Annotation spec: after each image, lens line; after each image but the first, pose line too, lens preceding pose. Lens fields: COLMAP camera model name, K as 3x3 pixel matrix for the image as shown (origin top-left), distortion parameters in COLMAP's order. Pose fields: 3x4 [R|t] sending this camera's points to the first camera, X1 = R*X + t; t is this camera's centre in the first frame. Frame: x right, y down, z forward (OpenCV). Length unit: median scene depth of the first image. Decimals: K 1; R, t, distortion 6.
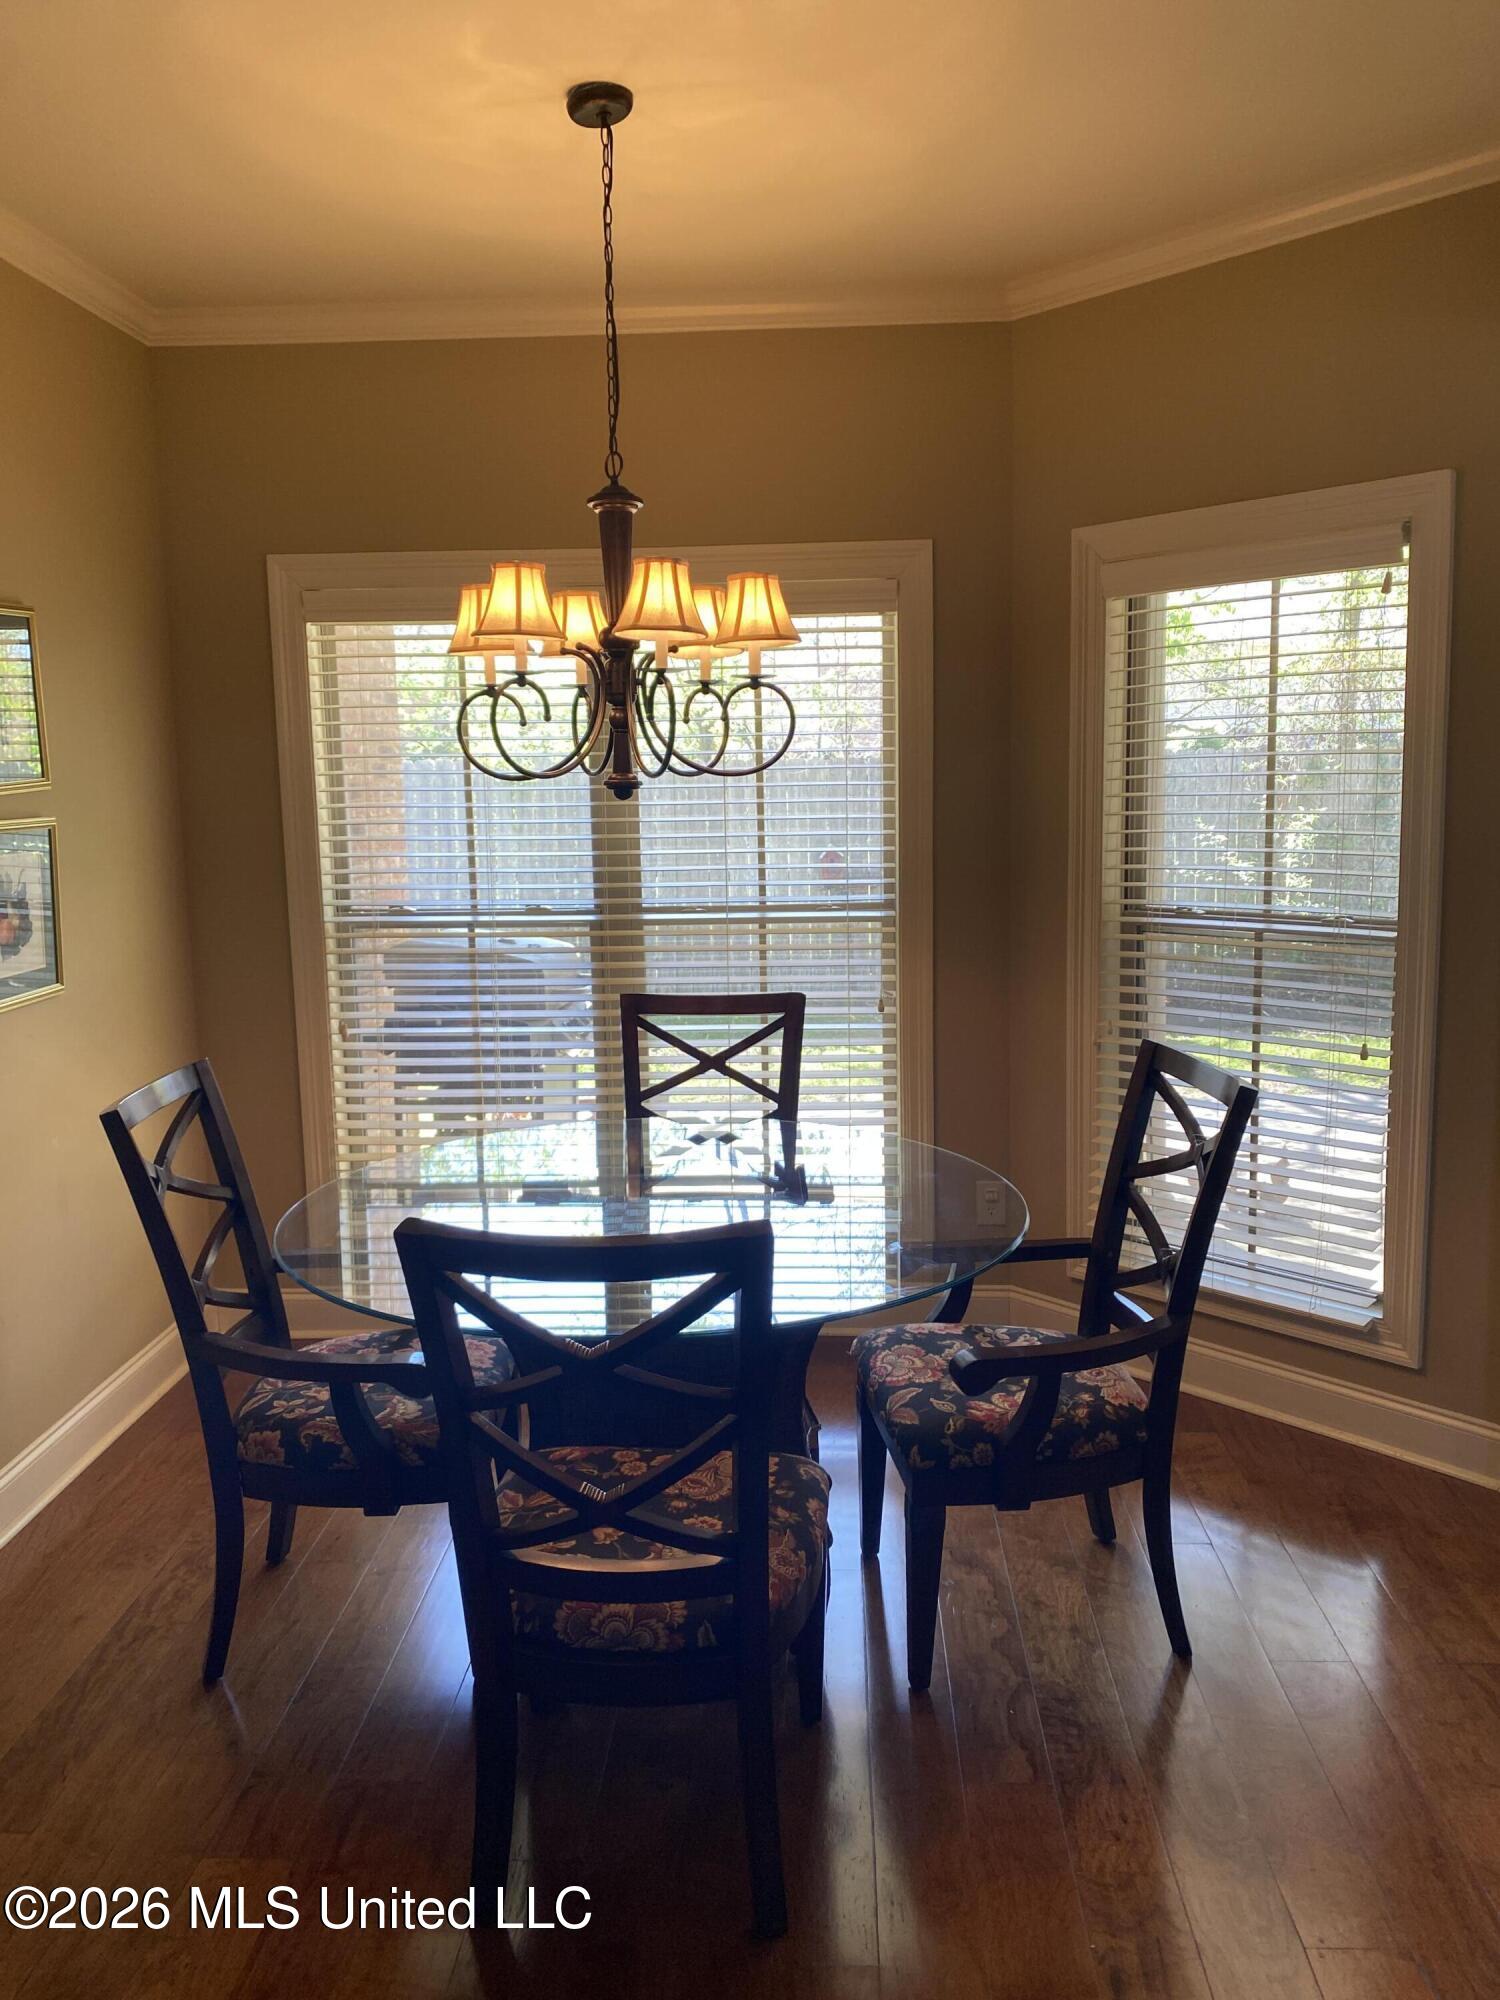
lens RADIAL K [[1533.5, 0, 759.2], [0, 1533.5, 996.0], [0, 0, 1]] dist [-0.026101, 0.013967]
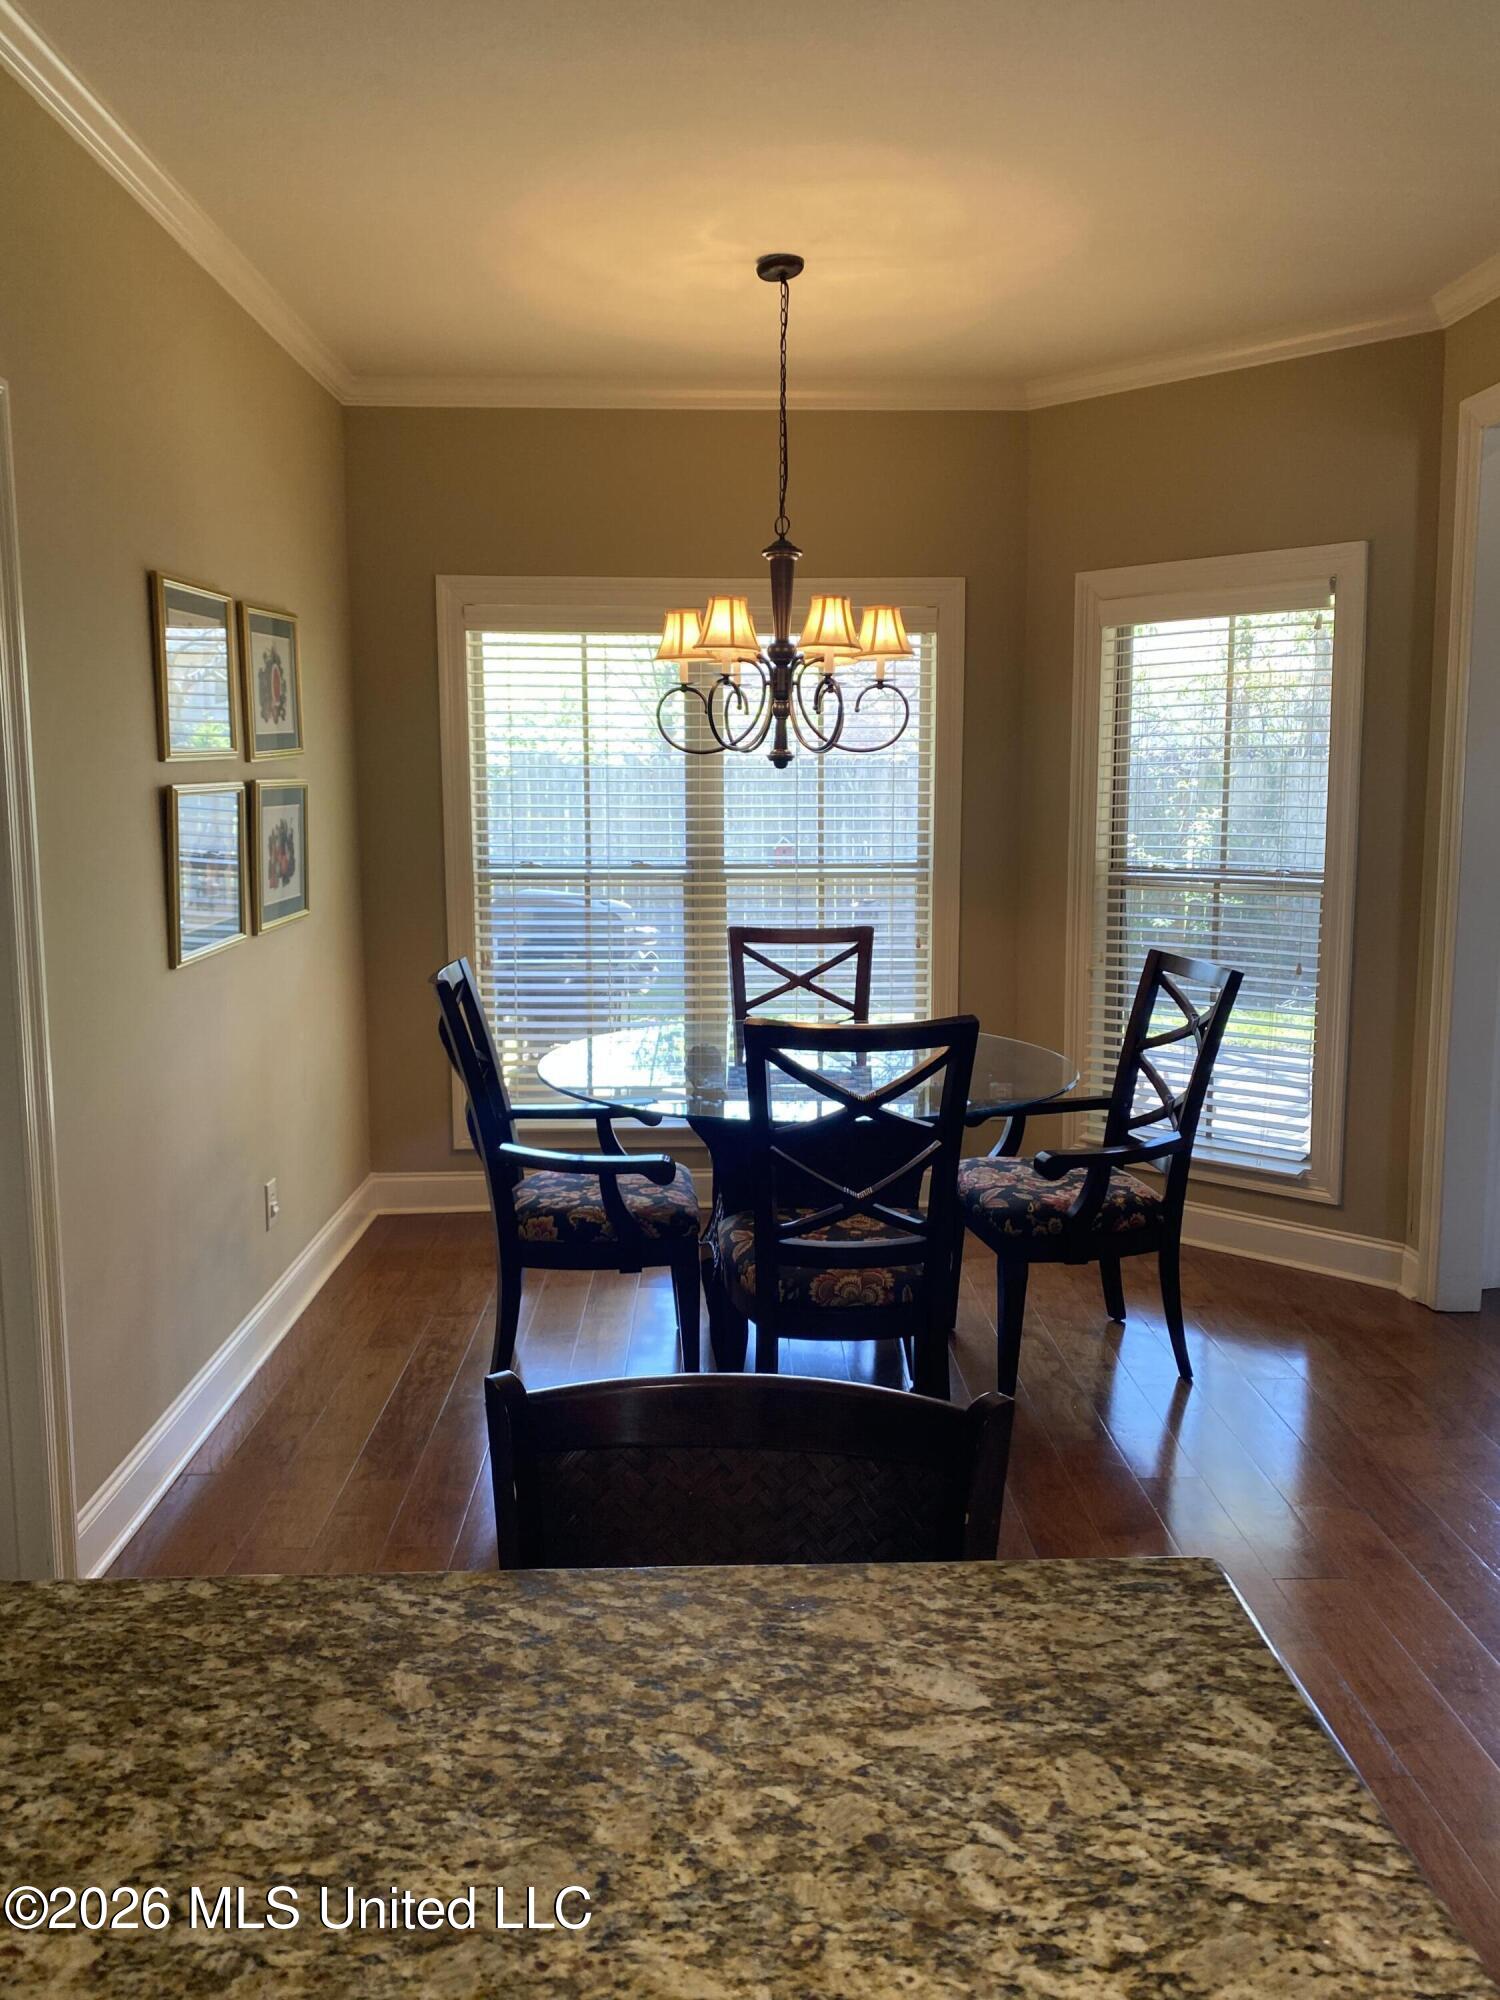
lens RADIAL K [[1533.5, 0, 740.0], [0, 1533.5, 995.8], [0, 0, 1]] dist [-0.026101, 0.013967]
pose [[0.997694, 0.006163, 0.067585, -0.182233], [-0.005791, 0.999967, -0.005693, 0.069702], [-0.067618, 0.005289, 0.997697, -0.304493]]
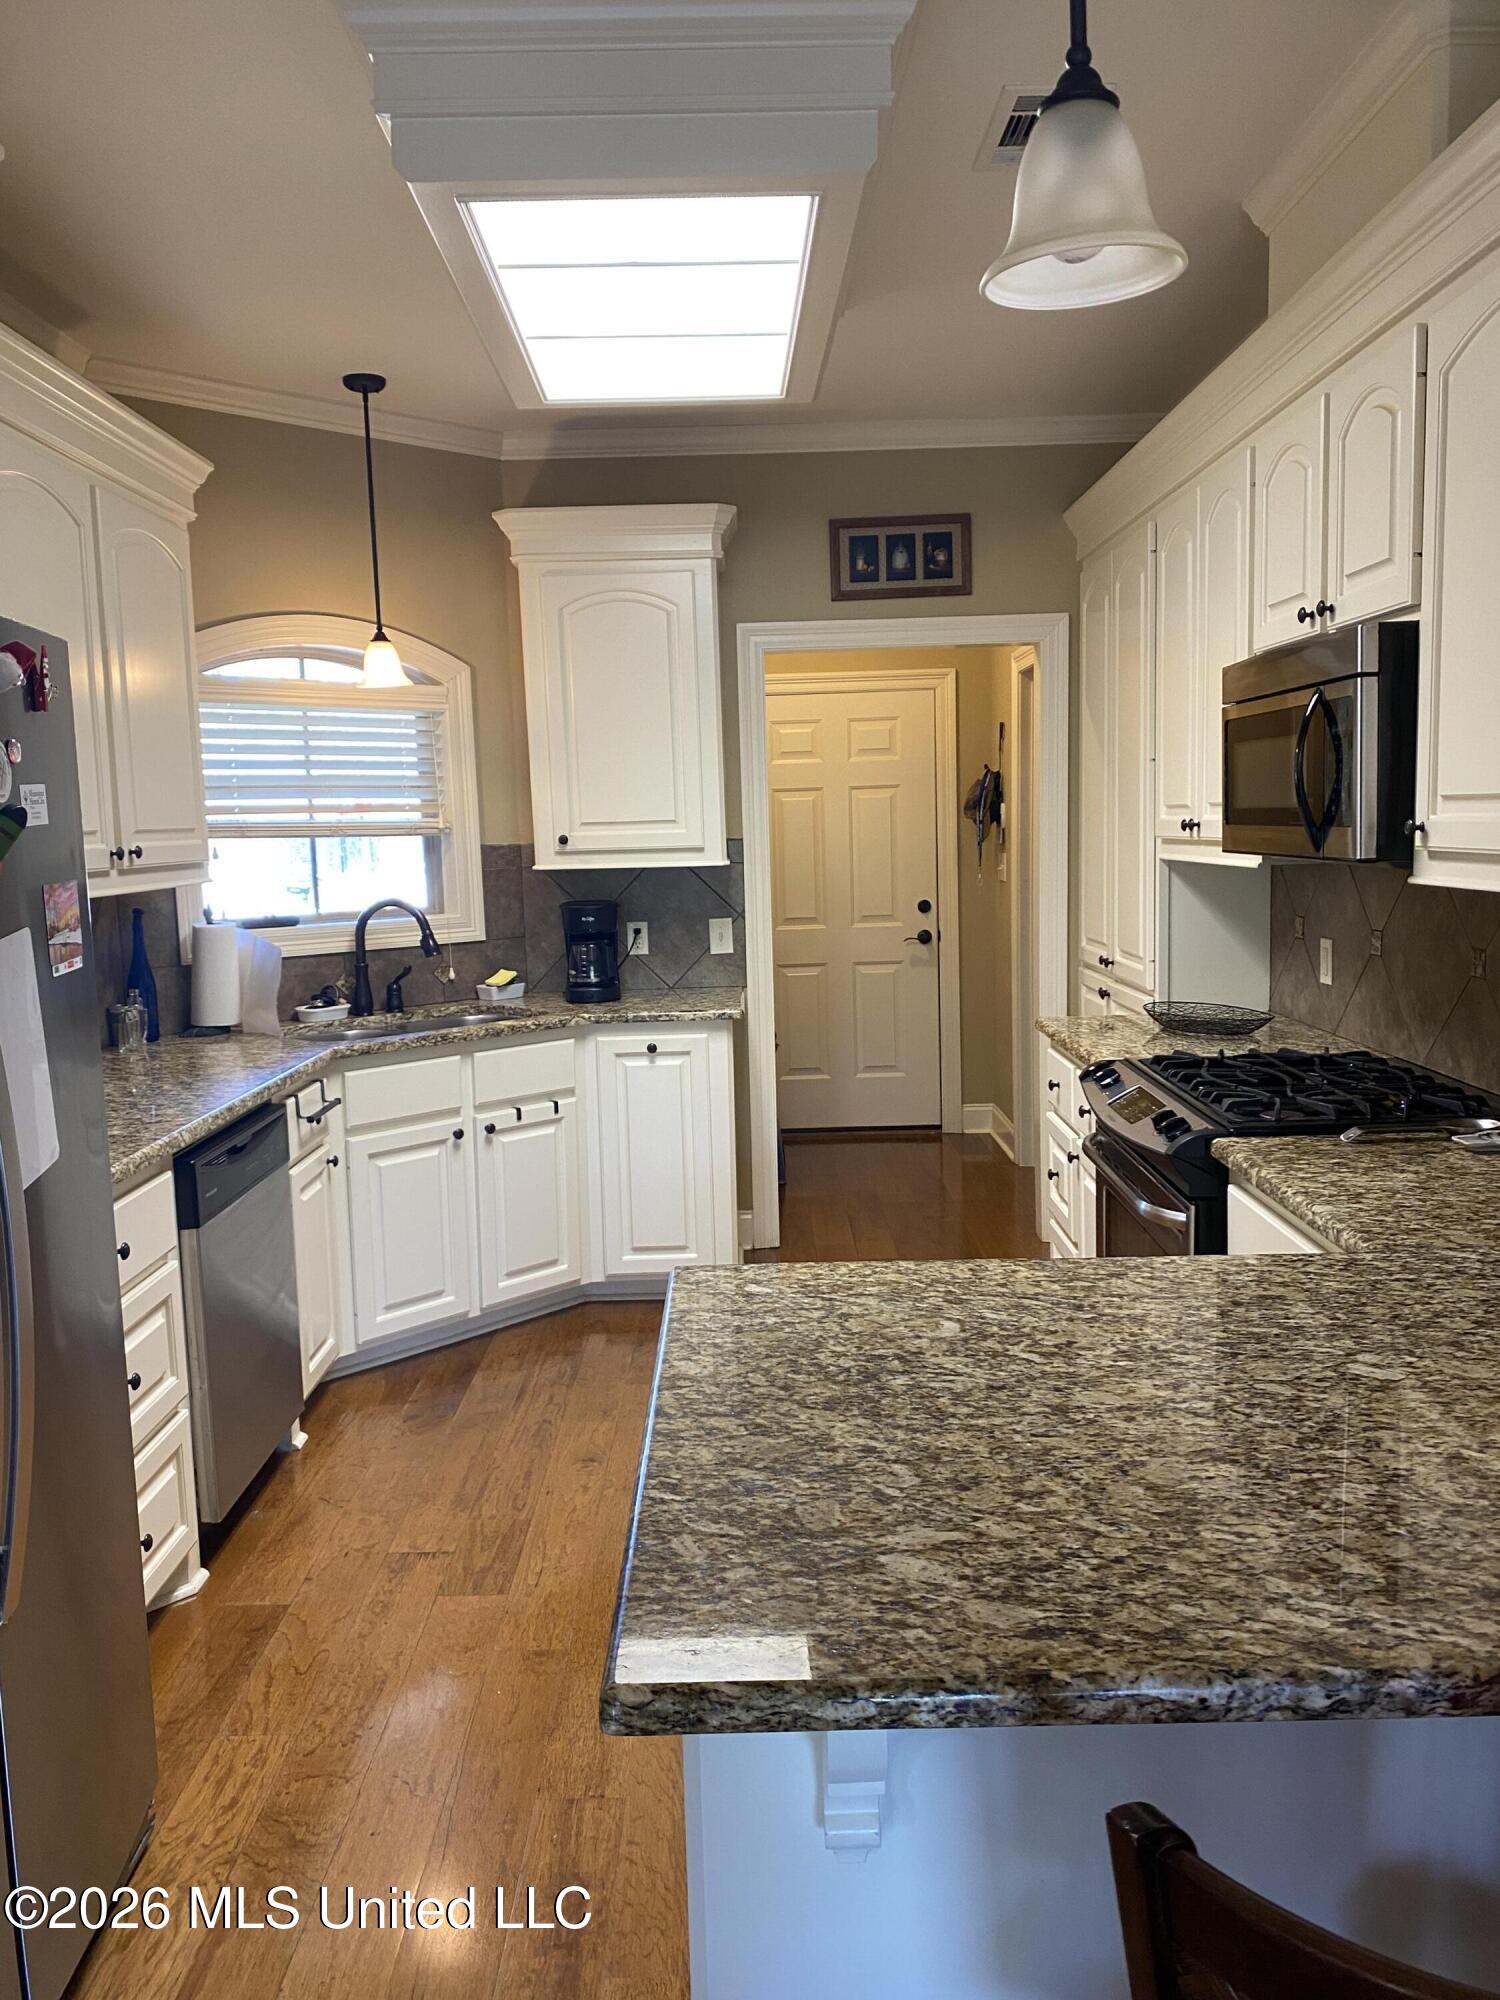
lens RADIAL K [[1533.5, 0, 750.8], [0, 1533.5, 1000.1], [0, 0, 1]] dist [-0.026101, 0.013967]
pose [[-0.997555, 0.057280, -0.040038, 0.177579], [0.044823, 0.963948, 0.262288, -0.255849], [0.053618, 0.259852, -0.964159, 1.758837]]
